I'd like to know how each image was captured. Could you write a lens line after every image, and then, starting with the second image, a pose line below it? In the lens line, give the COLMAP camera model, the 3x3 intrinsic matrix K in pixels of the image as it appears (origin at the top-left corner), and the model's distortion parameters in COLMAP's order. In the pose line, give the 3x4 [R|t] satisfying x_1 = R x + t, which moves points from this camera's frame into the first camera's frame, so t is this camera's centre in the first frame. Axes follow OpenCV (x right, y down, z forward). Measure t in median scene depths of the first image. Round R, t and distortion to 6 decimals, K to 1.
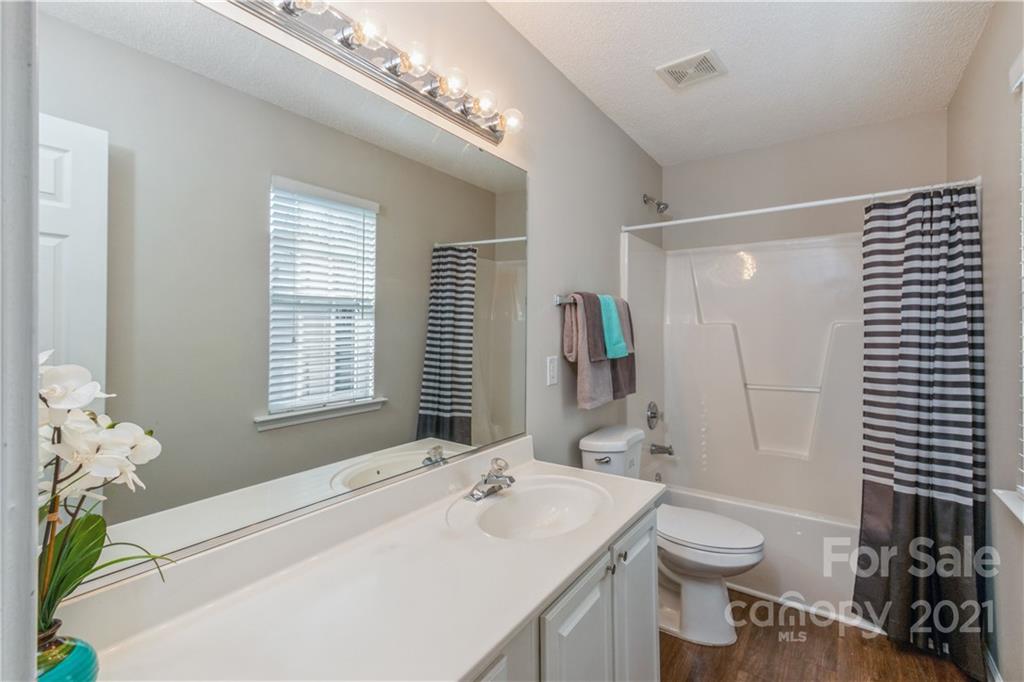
lens RADIAL K [[469.3, 0, 521.5], [0, 469.3, 325.0], [0, 0, 1]] dist [0.037050, -0.012420]
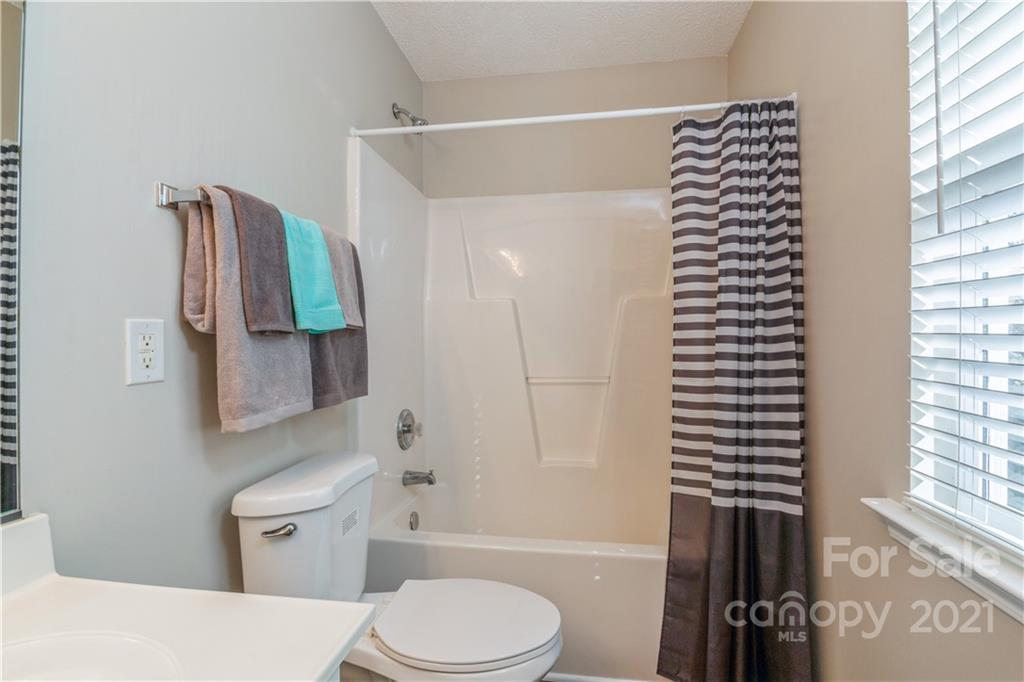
lens RADIAL K [[483.1, 0, 513.8], [0, 483.1, 329.3], [0, 0, 1]] dist [0.021210, -0.013351]
pose [[0.908186, 0.001635, 0.418564, 0.184677], [0.002771, 0.999947, -0.009918, 0.080858], [-0.418558, 0.010168, 0.908133, 0.437072]]
